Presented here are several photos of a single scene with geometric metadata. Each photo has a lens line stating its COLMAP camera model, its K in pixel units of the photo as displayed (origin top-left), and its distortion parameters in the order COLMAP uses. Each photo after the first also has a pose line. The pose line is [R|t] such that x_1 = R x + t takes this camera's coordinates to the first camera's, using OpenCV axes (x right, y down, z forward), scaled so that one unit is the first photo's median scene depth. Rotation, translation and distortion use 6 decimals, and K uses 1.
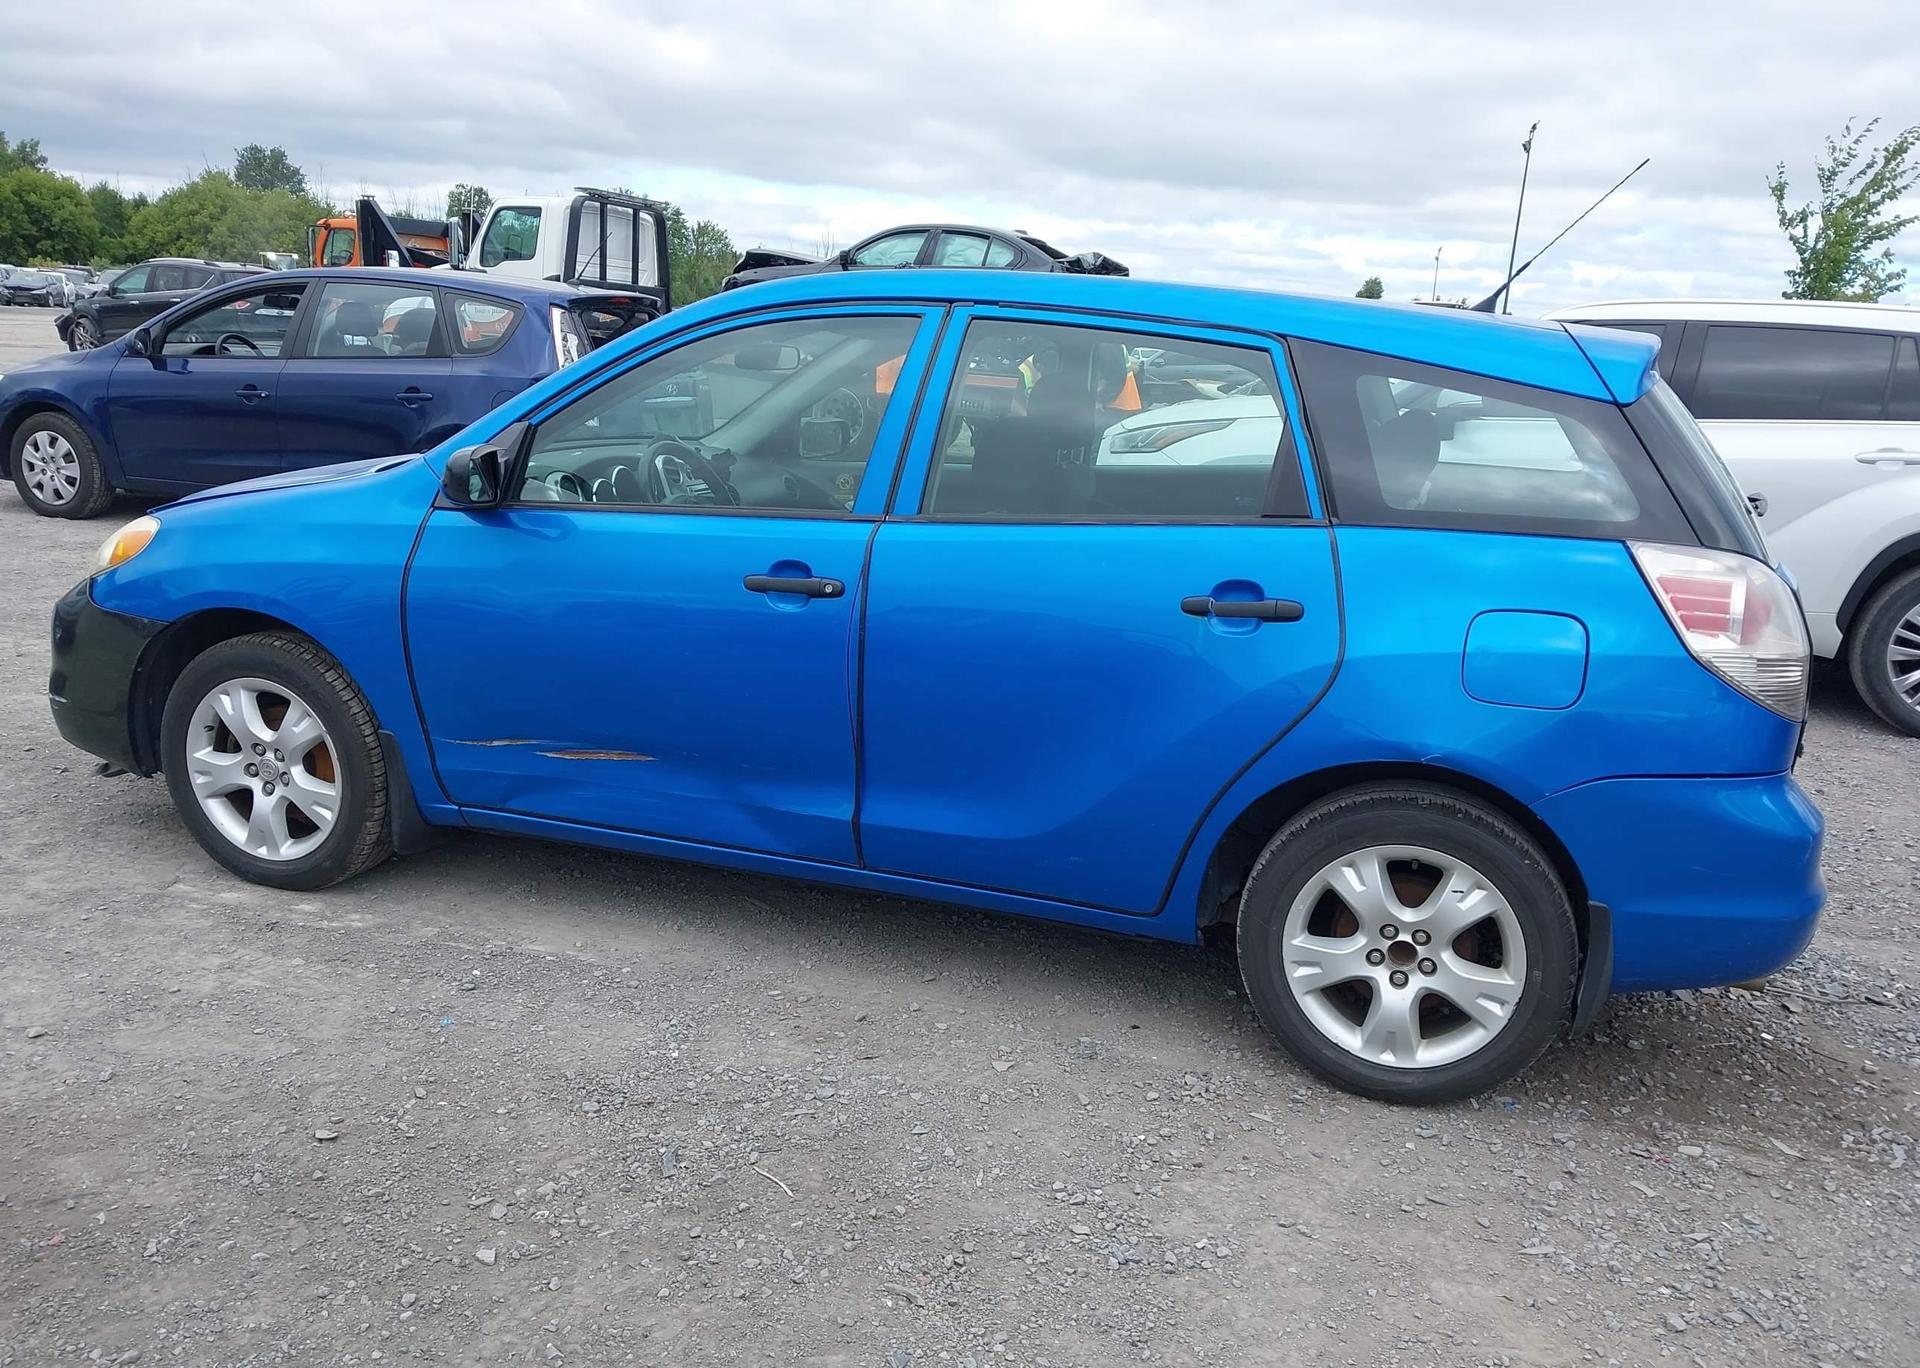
lens RADIAL K [[1475.3, 0, 989.7], [0, 1475.3, 671.9], [0, 0, 1]] dist [0.019138, -0.024240]
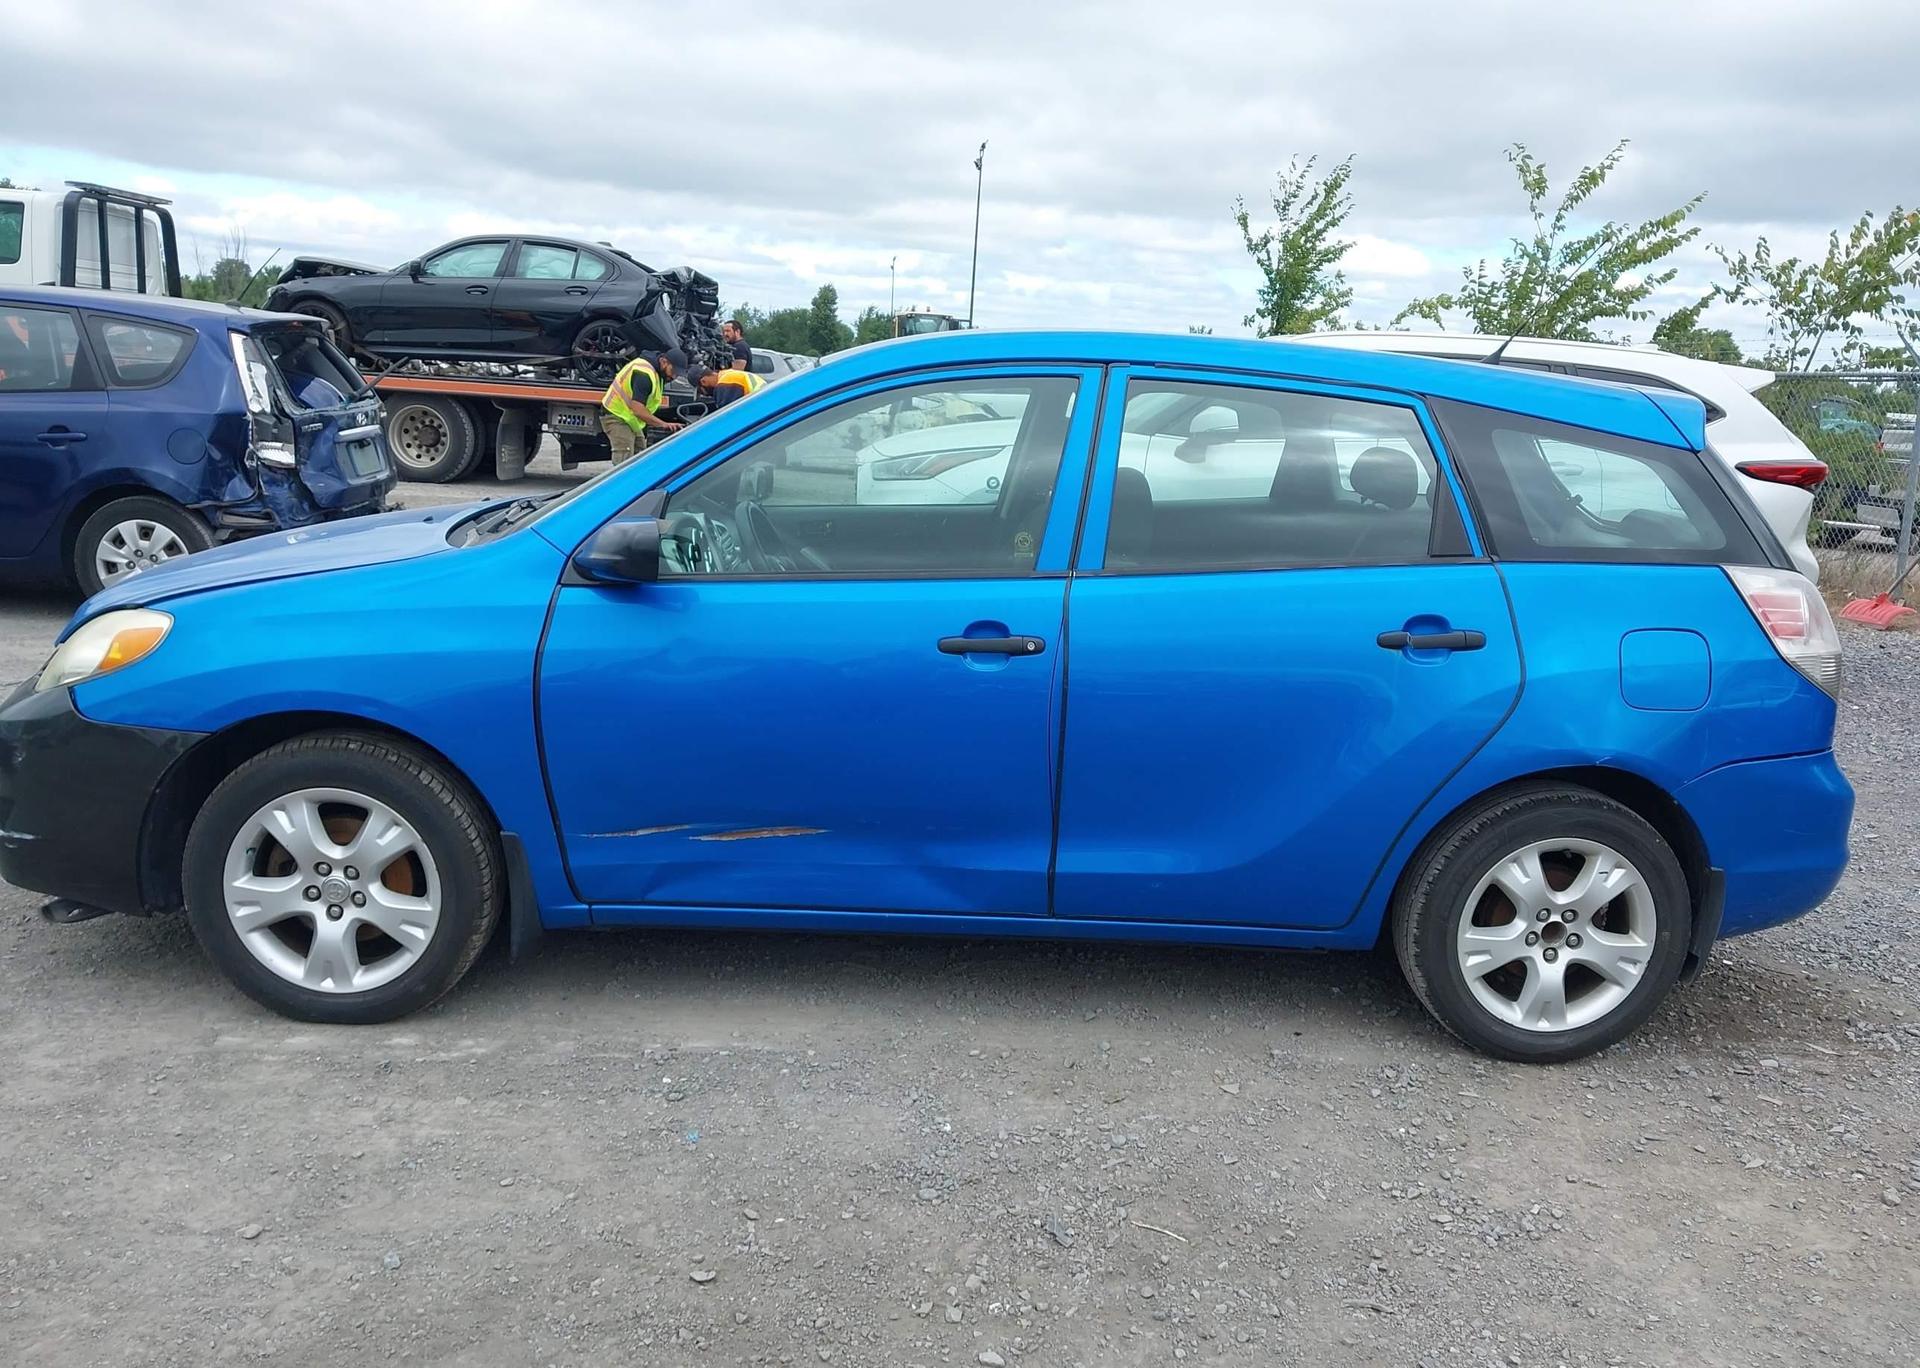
lens RADIAL K [[1475.3, 0, 982.0], [0, 1475.3, 679.7], [0, 0, 1]] dist [0.019138, -0.024240]
pose [[0.944397, -0.073806, 0.320416, -0.456586], [0.073485, 0.997210, 0.013113, -0.048499], [-0.320490, 0.011162, 0.947186, 0.049085]]
